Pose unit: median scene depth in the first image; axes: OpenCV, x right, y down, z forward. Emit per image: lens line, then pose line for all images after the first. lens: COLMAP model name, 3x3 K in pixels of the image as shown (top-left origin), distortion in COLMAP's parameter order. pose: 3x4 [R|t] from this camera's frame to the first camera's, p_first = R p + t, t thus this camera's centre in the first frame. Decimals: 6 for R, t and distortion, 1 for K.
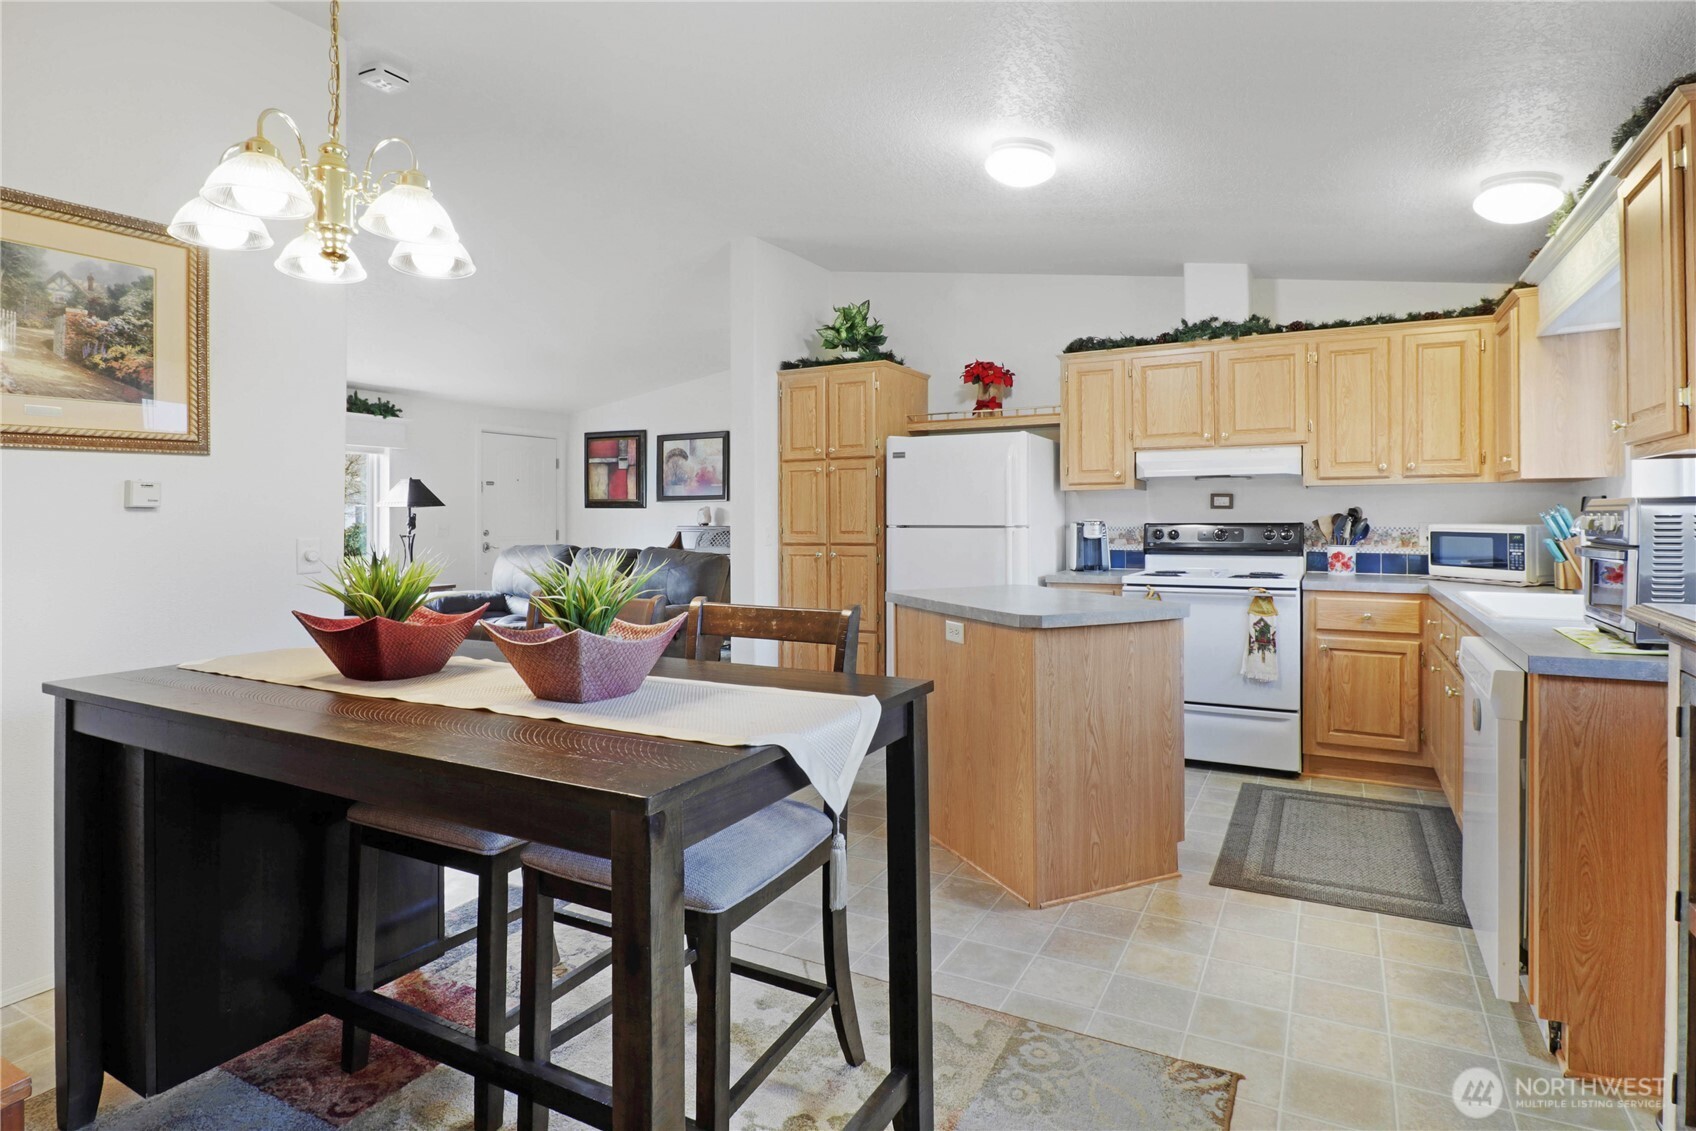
lens RADIAL K [[829.7, 0, 850.9], [0, 829.7, 513.0], [0, 0, 1]] dist [-0.003068, -0.000433]
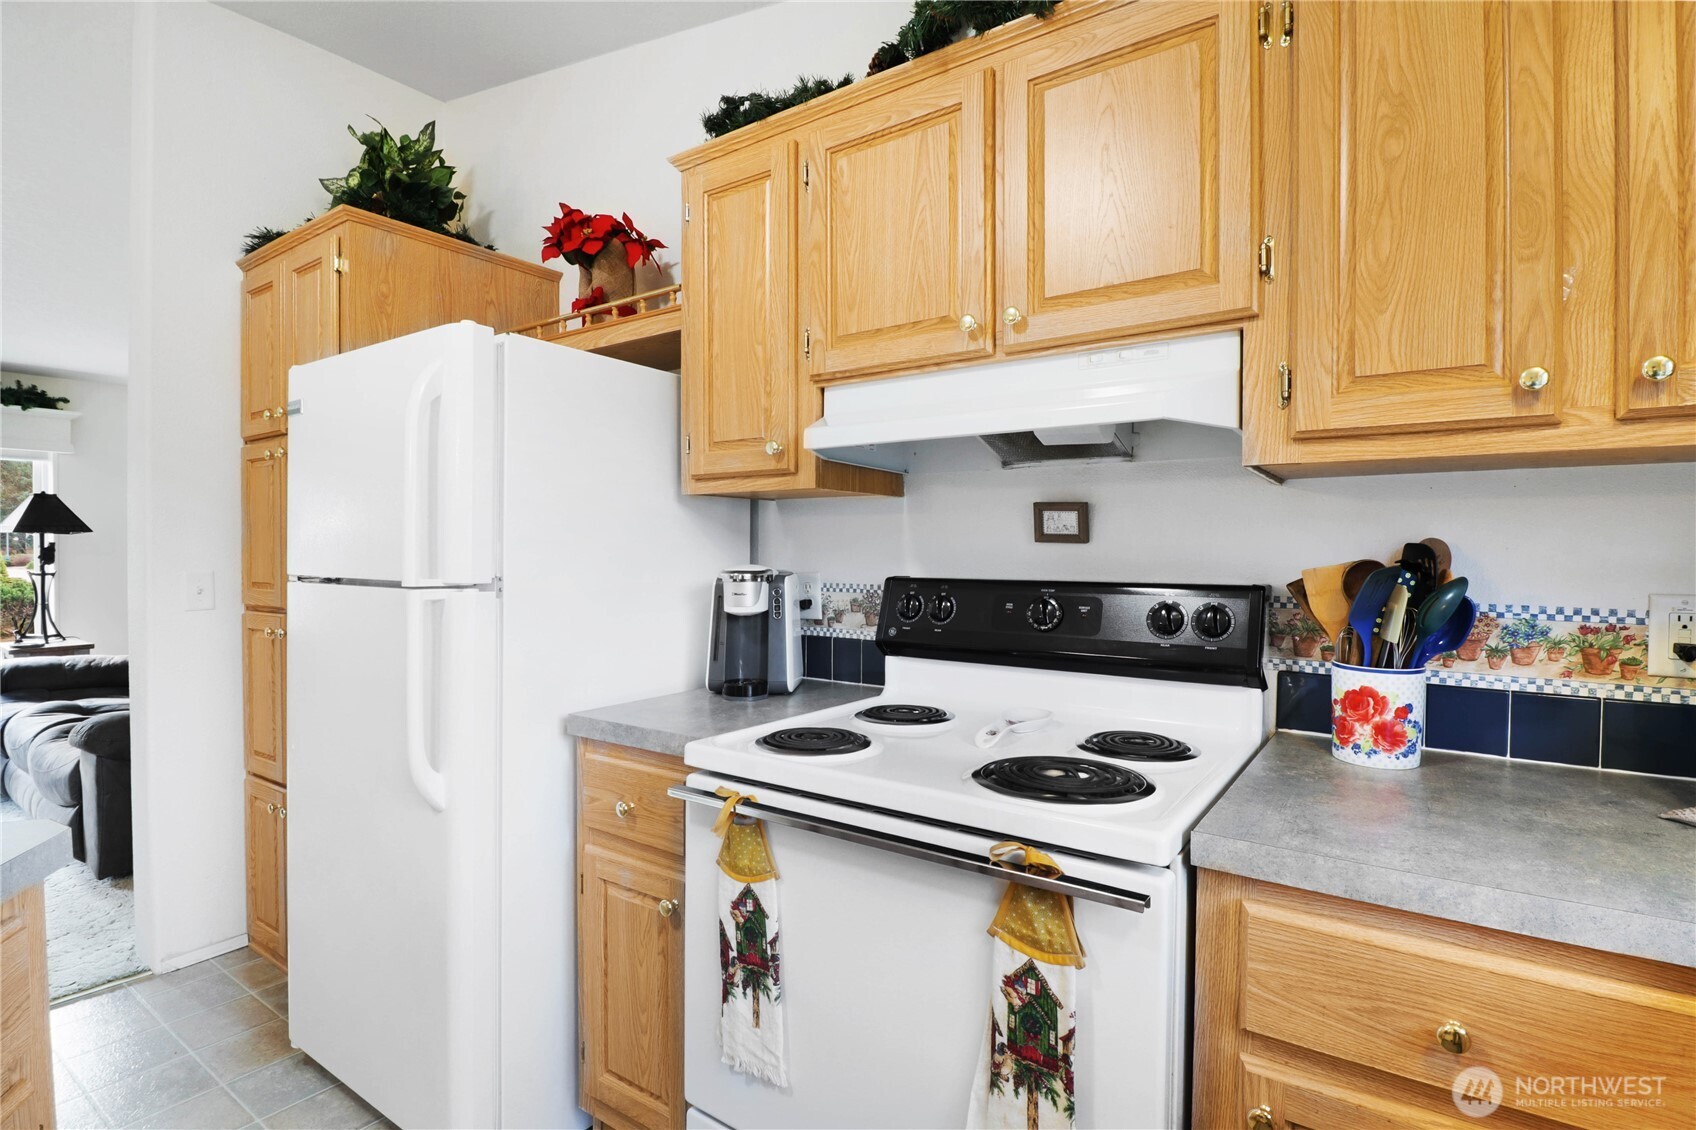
lens RADIAL K [[820.0, 0, 875.7], [0, 820.0, 560.4], [0, 0, 1]] dist [-0.019460, -0.000542]
pose [[0.997298, 0.009320, -0.072871, 0.427090], [-0.008043, 0.999809, 0.017793, -0.003309], [0.073023, -0.017159, 0.997183, 0.685232]]
